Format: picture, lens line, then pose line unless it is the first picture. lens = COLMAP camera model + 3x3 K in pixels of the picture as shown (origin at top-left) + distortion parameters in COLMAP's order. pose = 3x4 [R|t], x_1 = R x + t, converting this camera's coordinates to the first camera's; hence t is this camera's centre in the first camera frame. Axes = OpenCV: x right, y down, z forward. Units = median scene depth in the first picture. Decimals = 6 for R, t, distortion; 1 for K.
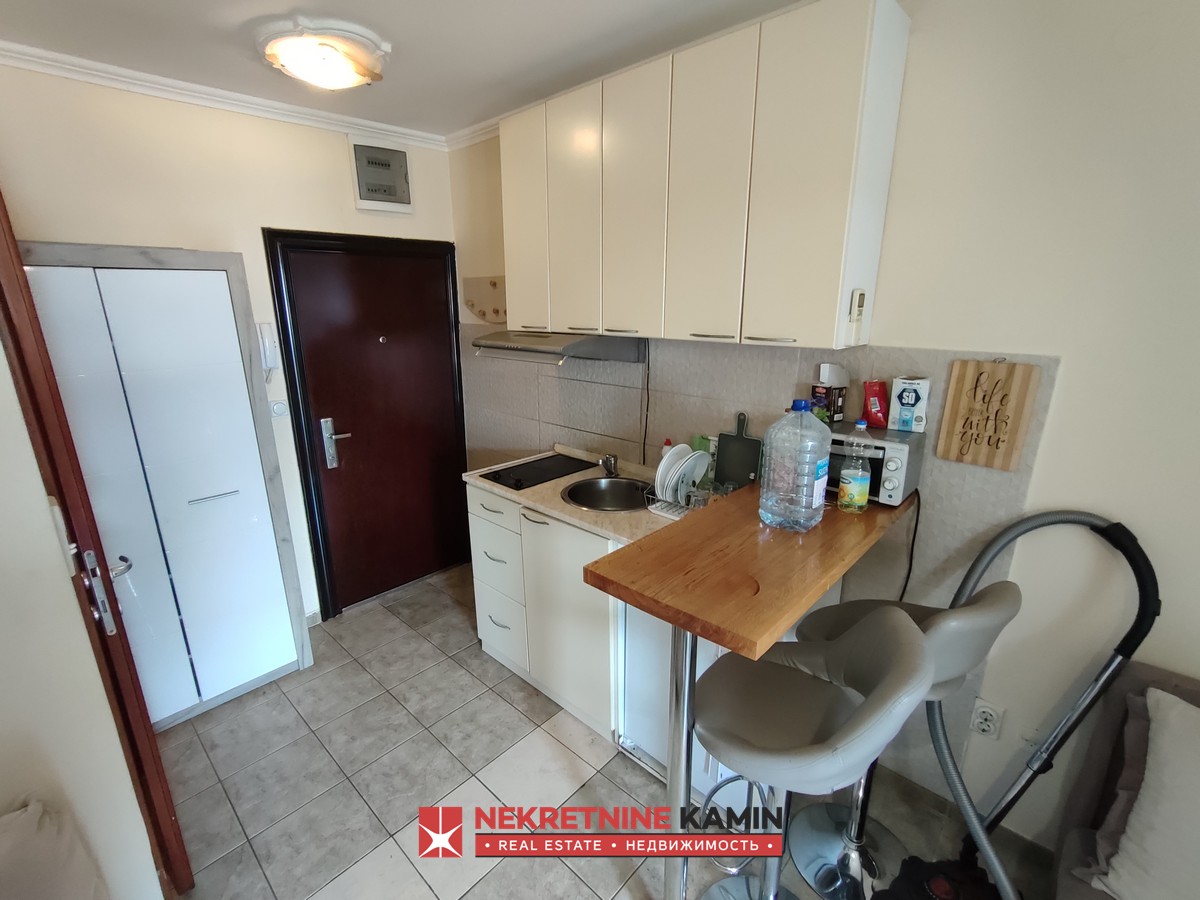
lens RADIAL K [[540.7, 0, 582.9], [0, 540.7, 450.8], [0, 0, 1]] dist [-0.042774, 0.021049]
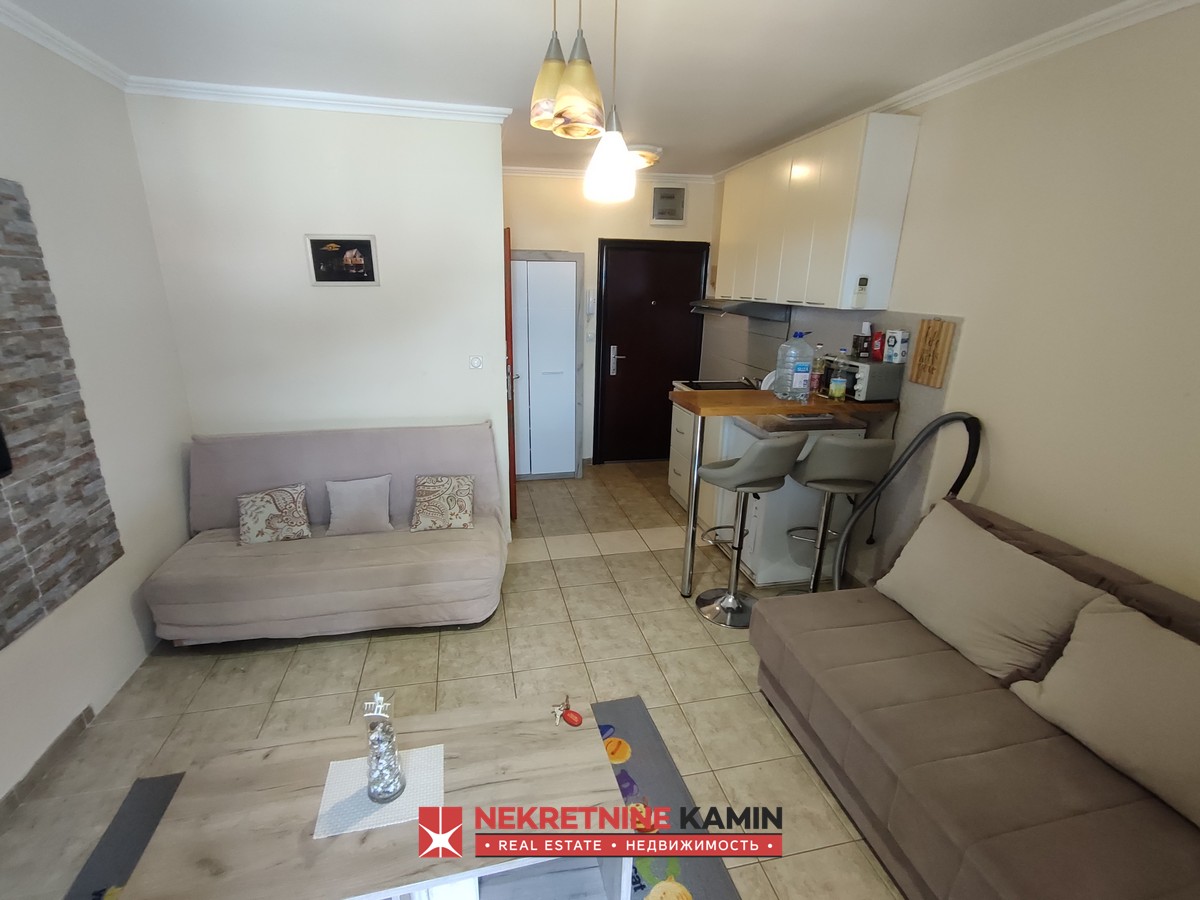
lens RADIAL K [[540.7, 0, 582.9], [0, 540.7, 450.8], [0, 0, 1]] dist [-0.042774, 0.021049]
pose [[0.823444, 0.188556, -0.535150, 0.701917], [-0.175772, 0.981541, 0.075376, 0.254194], [0.539485, 0.031996, 0.841387, -0.830939]]
